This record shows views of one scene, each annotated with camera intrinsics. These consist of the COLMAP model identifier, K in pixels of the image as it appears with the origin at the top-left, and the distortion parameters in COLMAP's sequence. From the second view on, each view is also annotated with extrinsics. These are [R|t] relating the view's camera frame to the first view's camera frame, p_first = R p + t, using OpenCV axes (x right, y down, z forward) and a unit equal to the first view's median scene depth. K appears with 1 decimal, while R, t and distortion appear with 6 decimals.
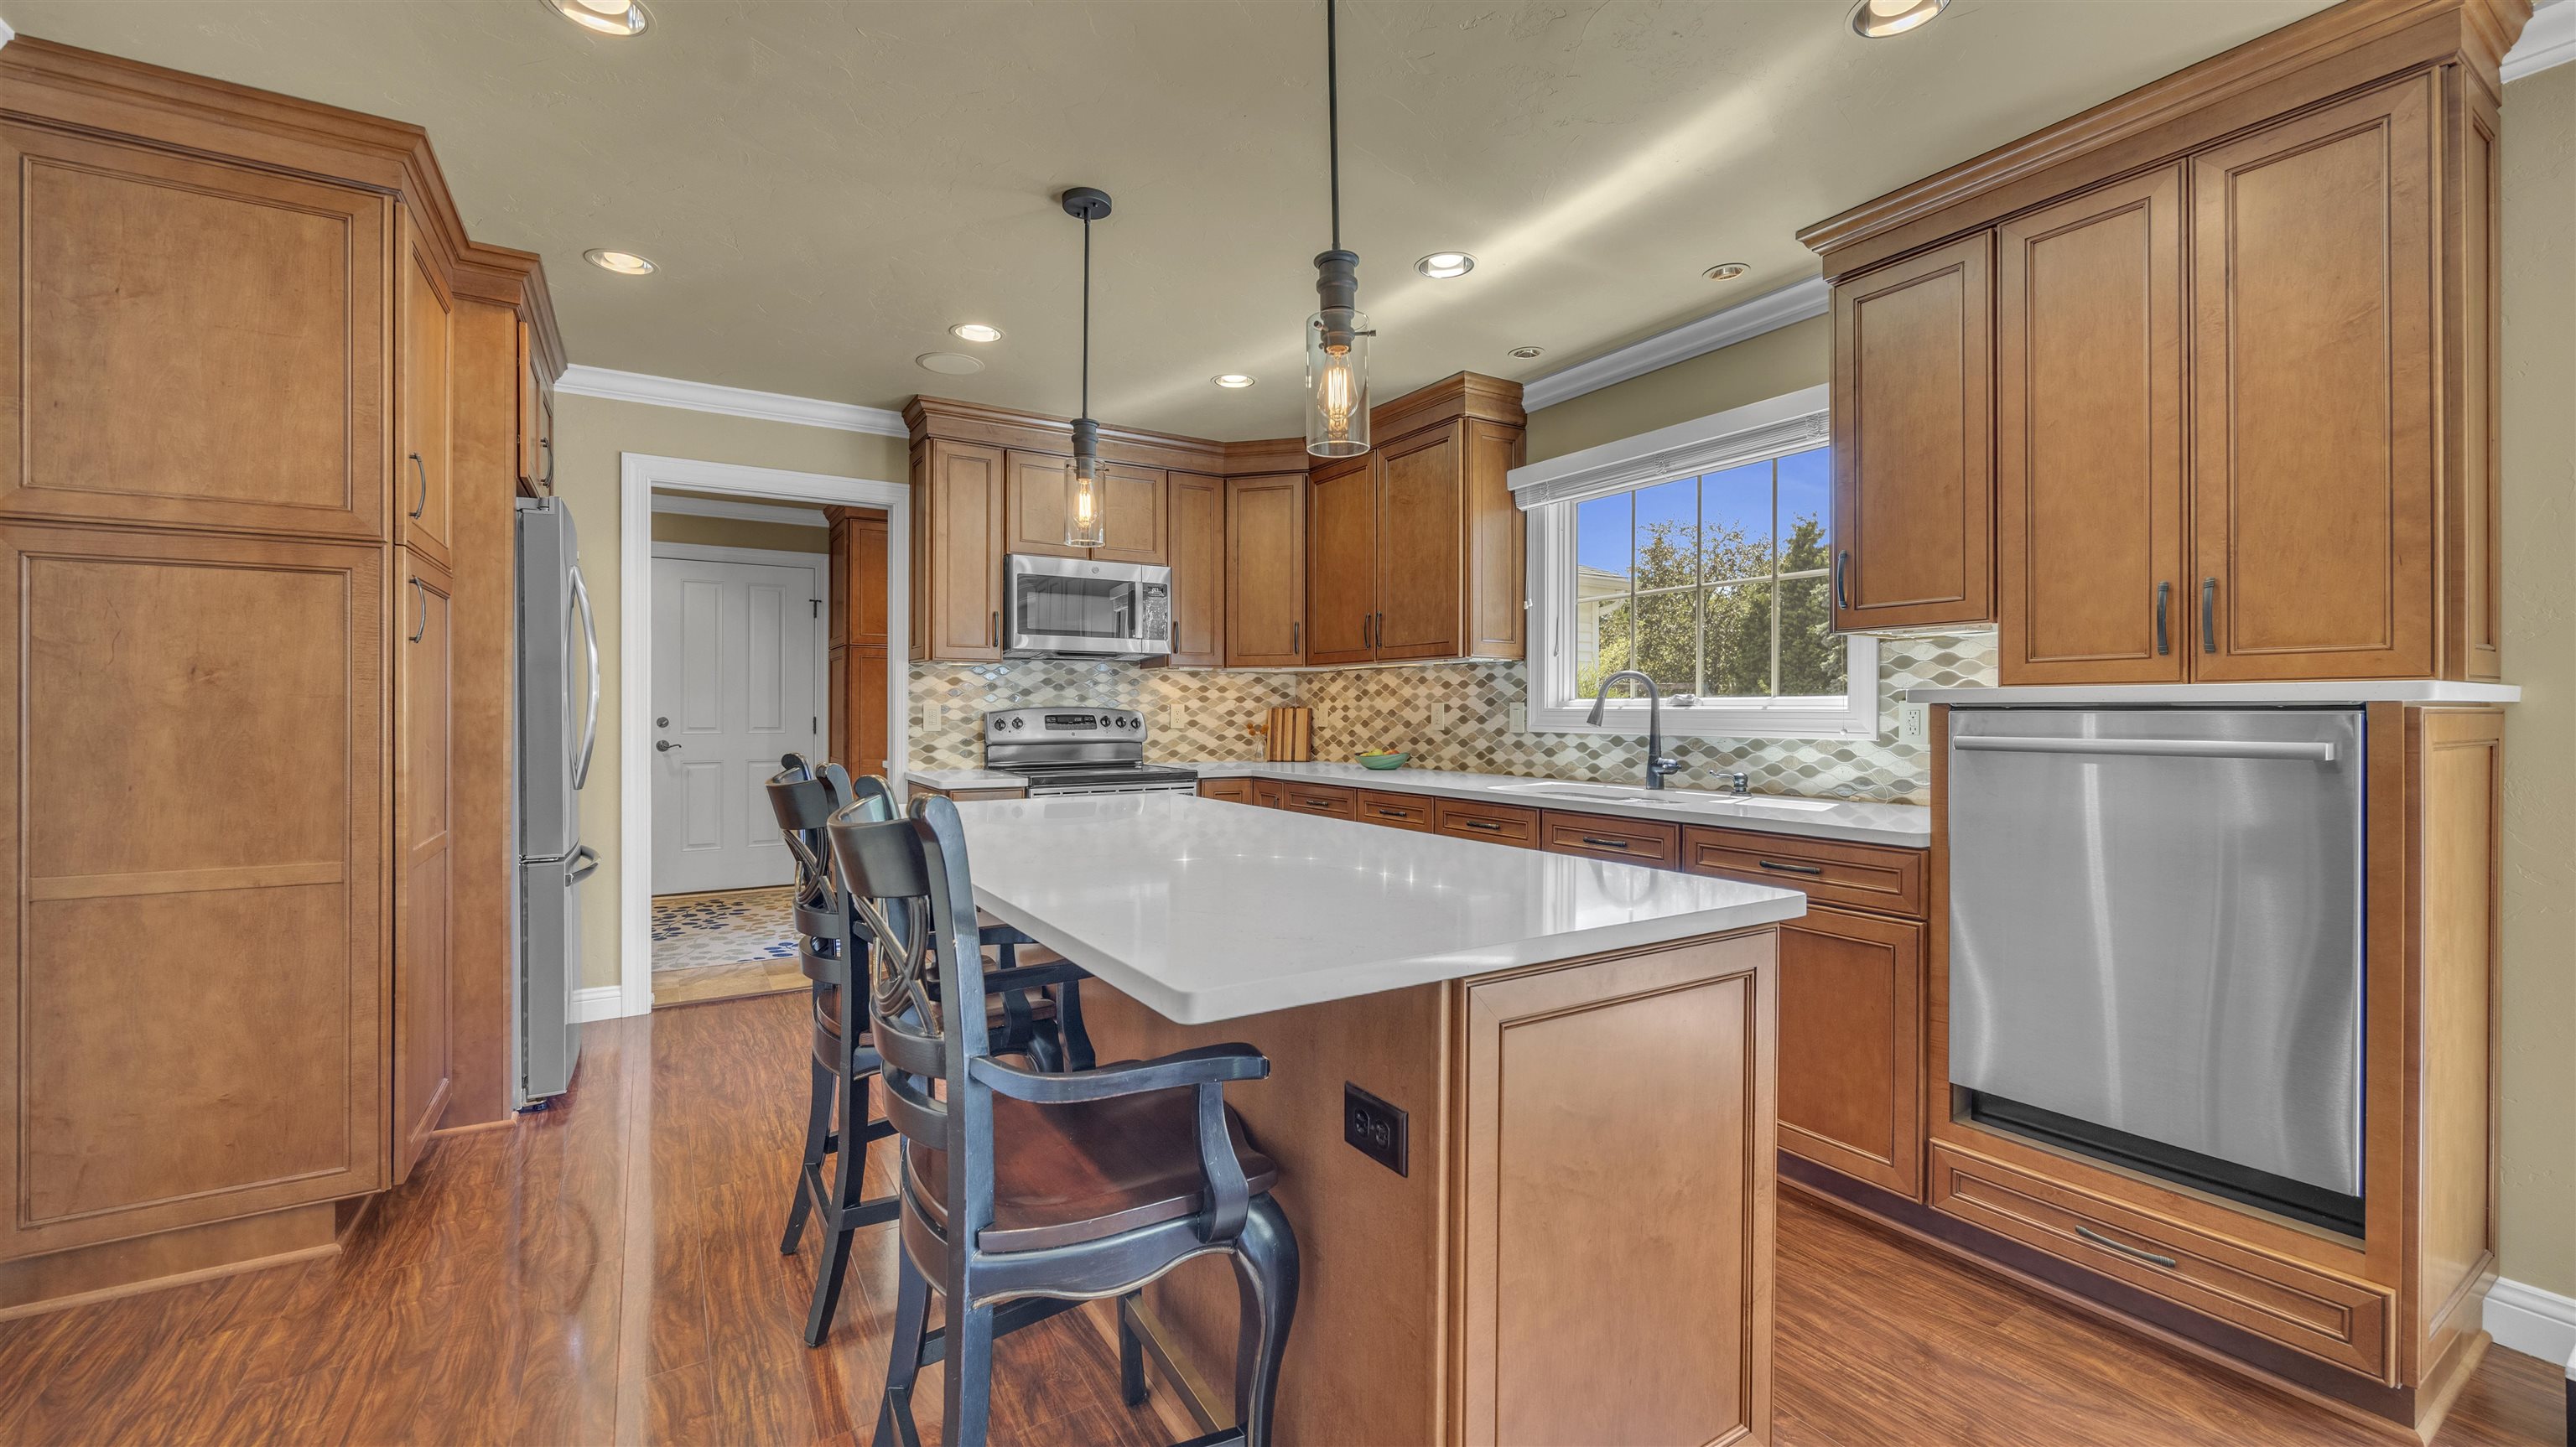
lens RADIAL K [[1029.4, 0, 1278.8], [0, 1029.4, 710.7], [0, 0, 1]] dist [0.000737, -0.000070]
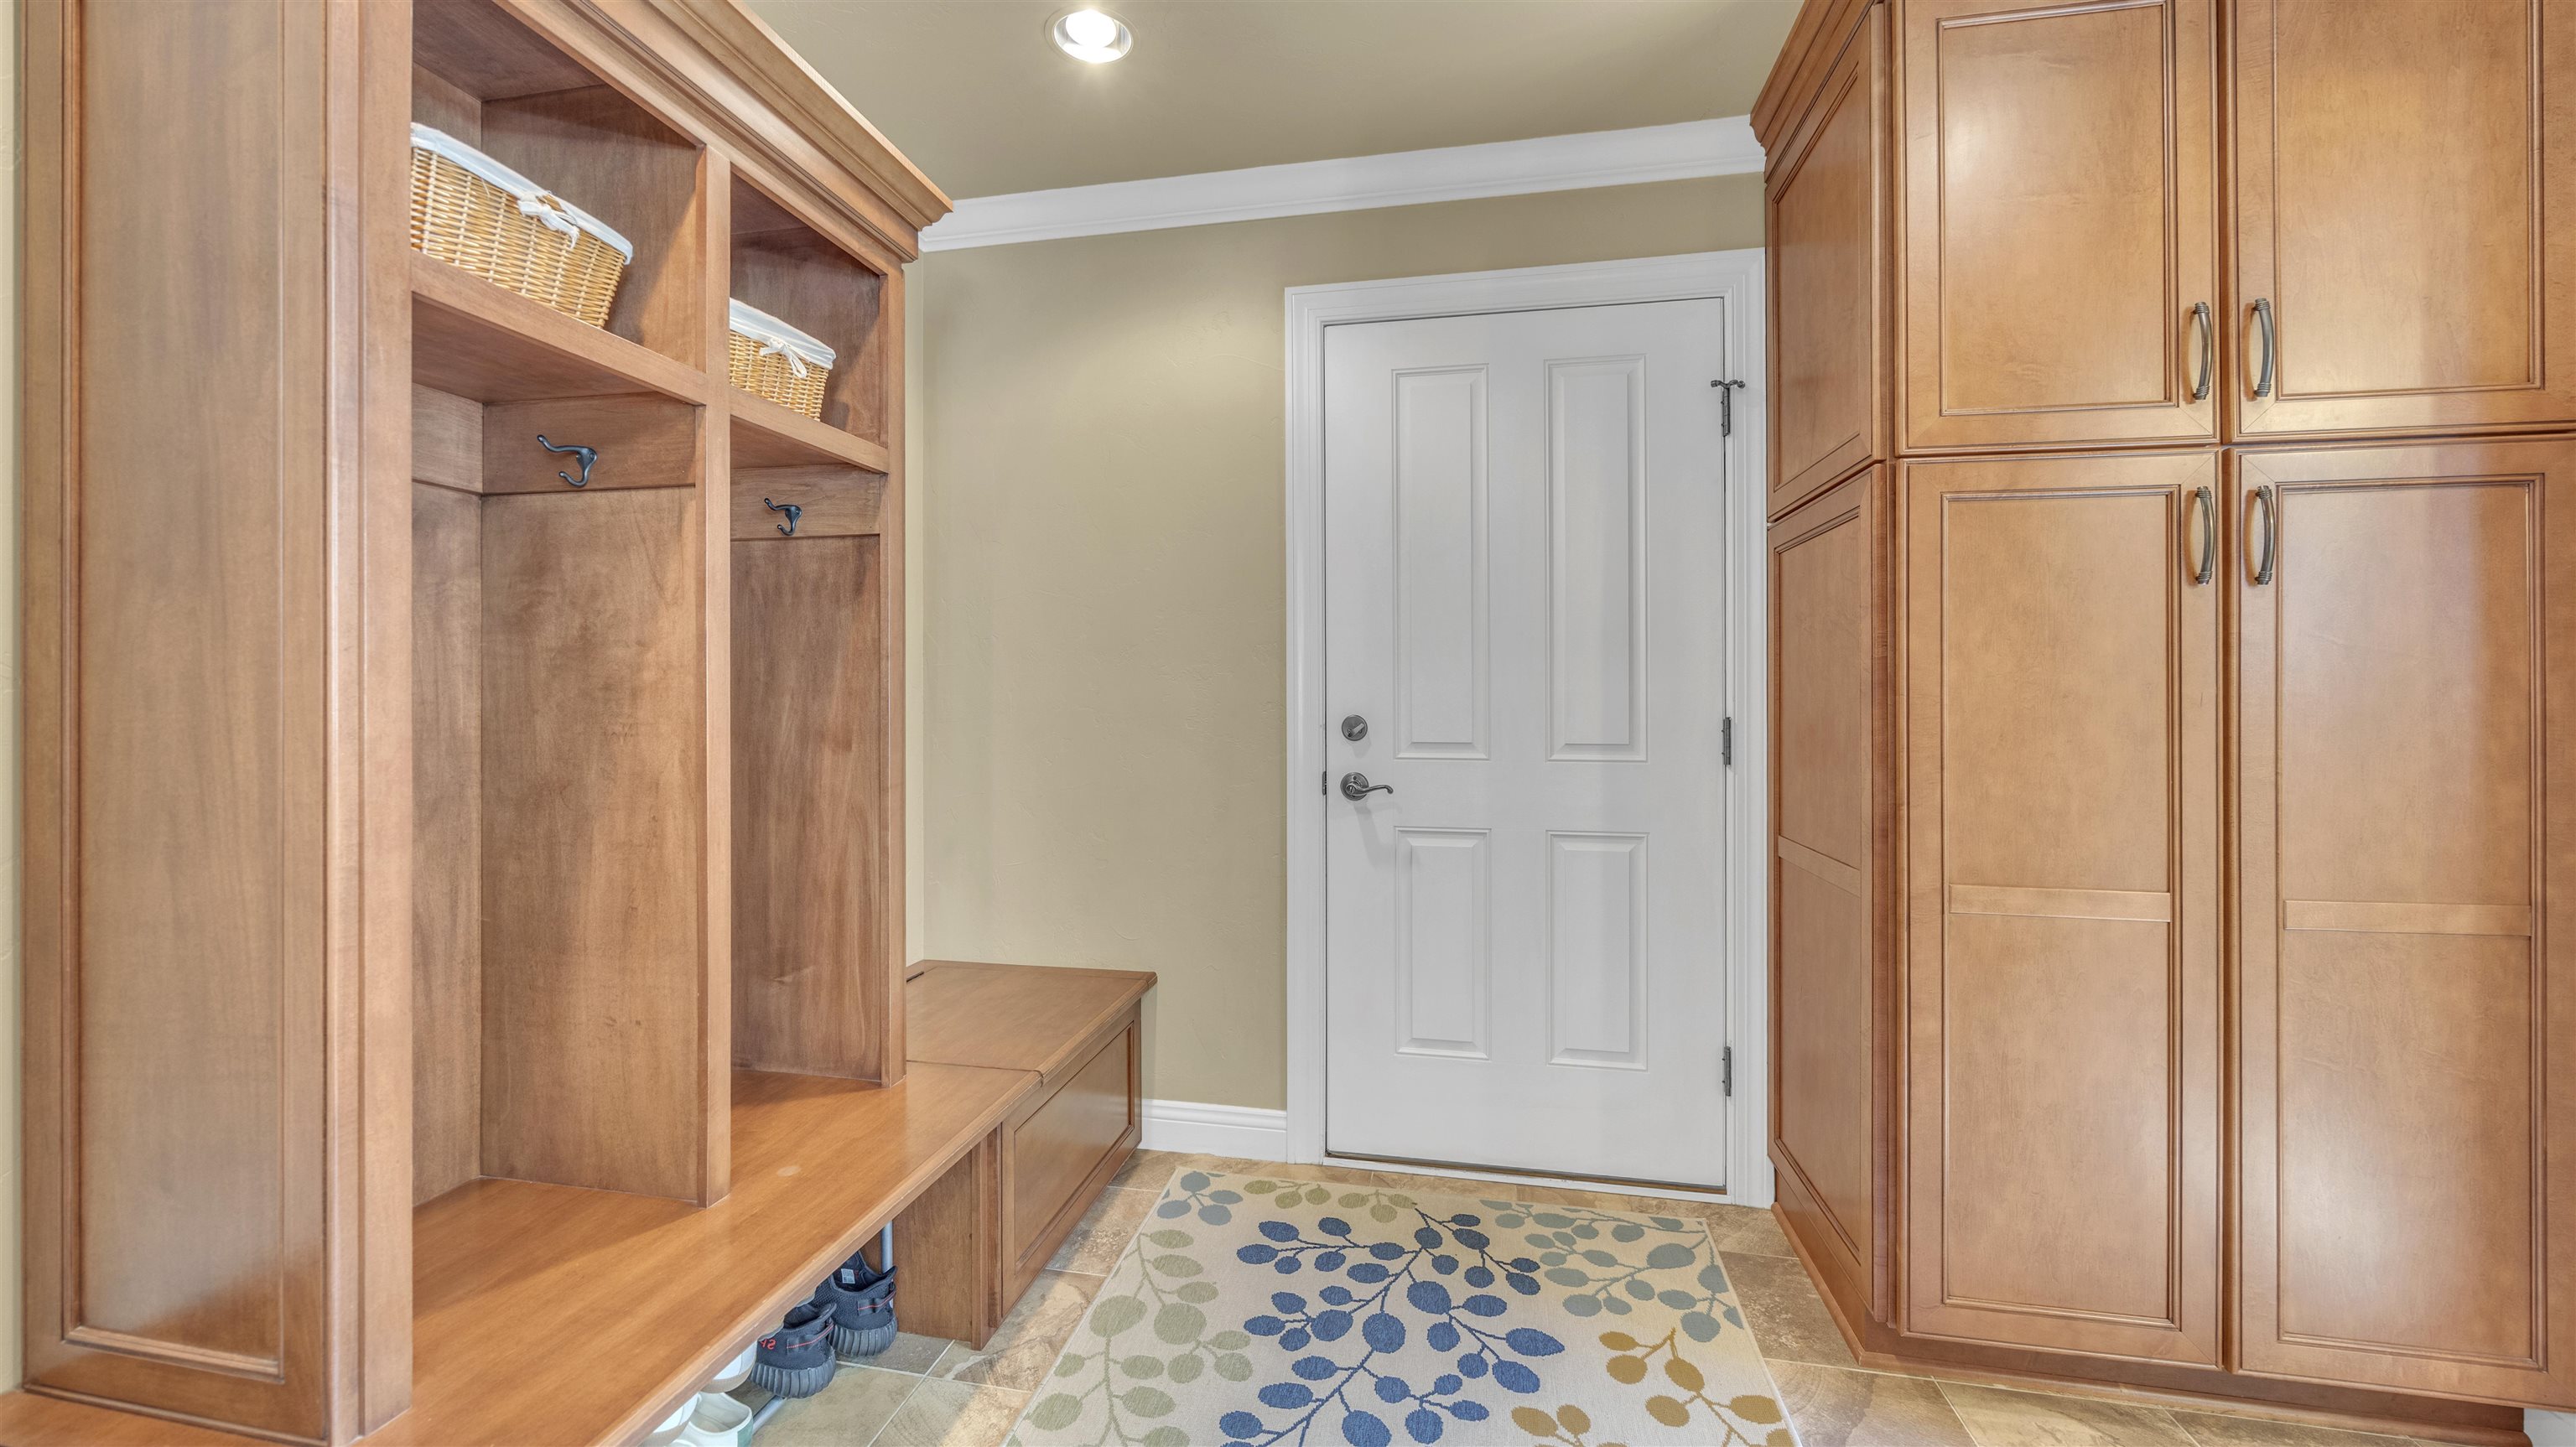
lens RADIAL K [[1084.8, 0, 1271.9], [0, 1084.8, 685.9], [0, 0, 1]] dist [-0.019558, 0.000043]
pose [[0.737516, -0.003788, -0.675319, -0.481972], [0.001082, 0.999990, -0.004428, -0.004159], [0.675329, 0.002535, 0.737512, 0.950823]]
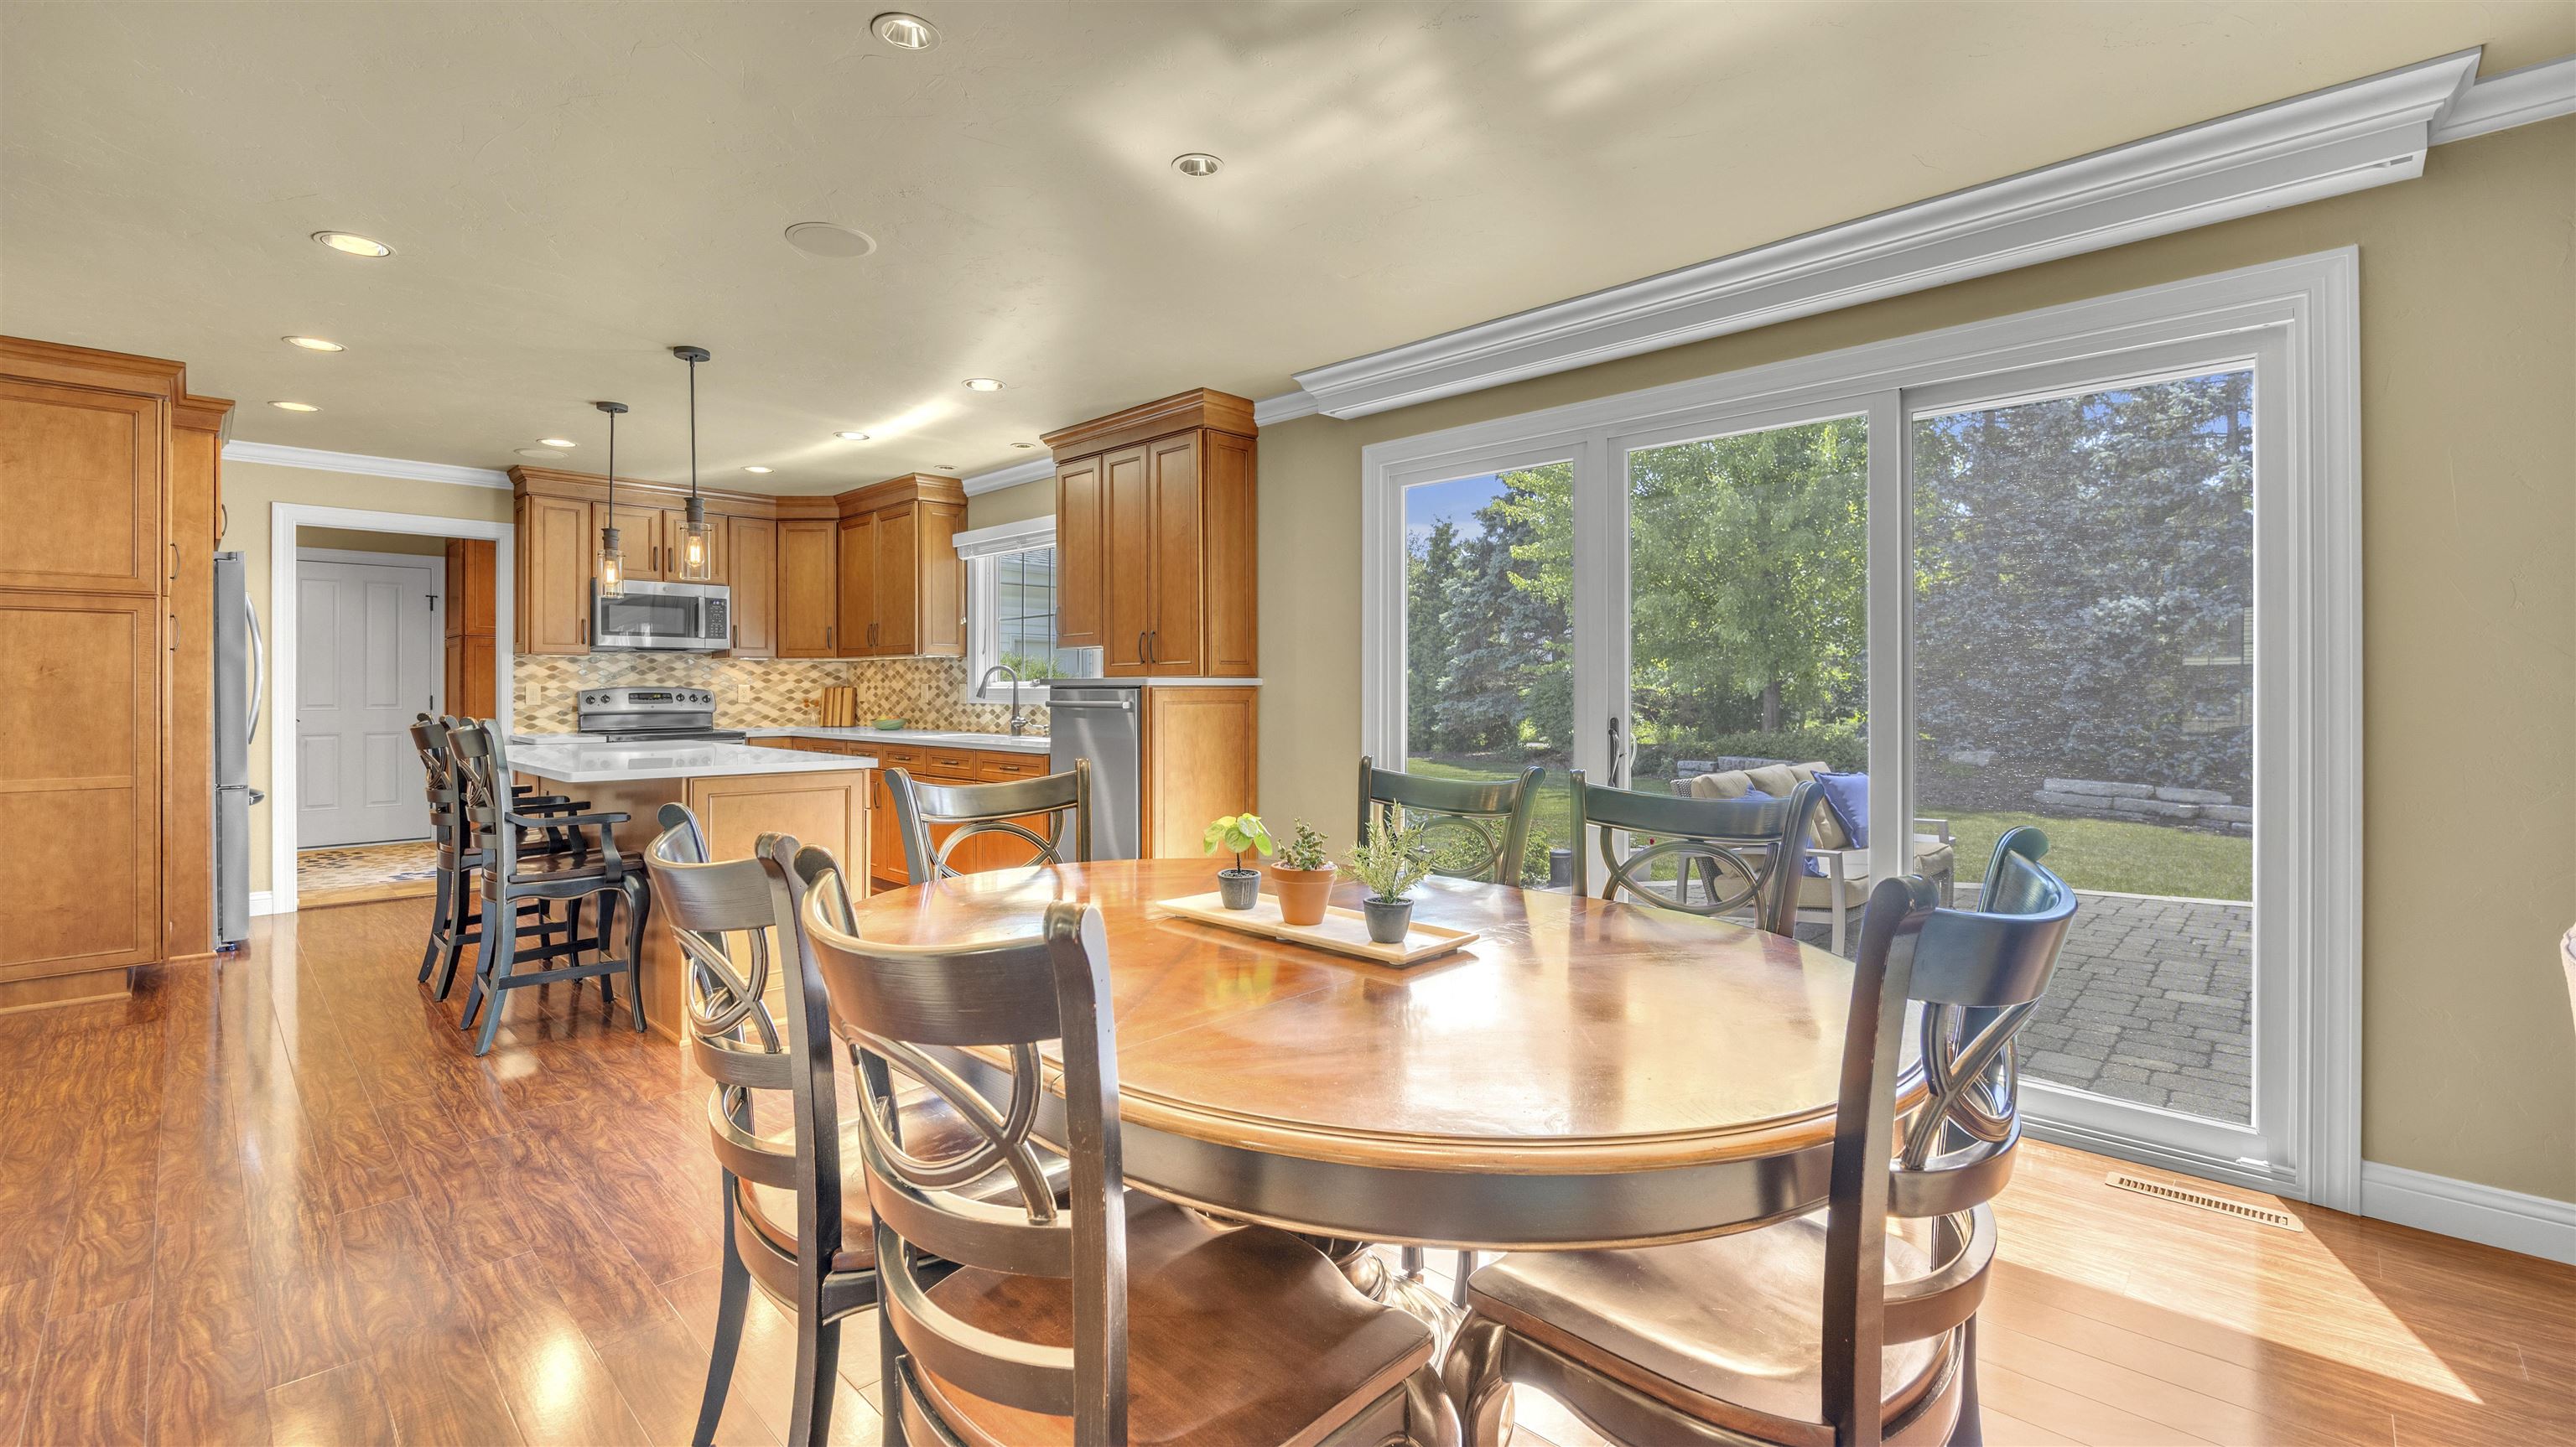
lens RADIAL K [[1079.3, 0, 1282.8], [0, 1079.3, 689.3], [0, 0, 1]] dist [-0.001100, -0.003431]
pose [[0.969067, -0.001854, 0.246791, 0.283676], [0.001761, 0.999998, 0.000594, 0.000129], [-0.246792, -0.000141, 0.969069, -0.652848]]
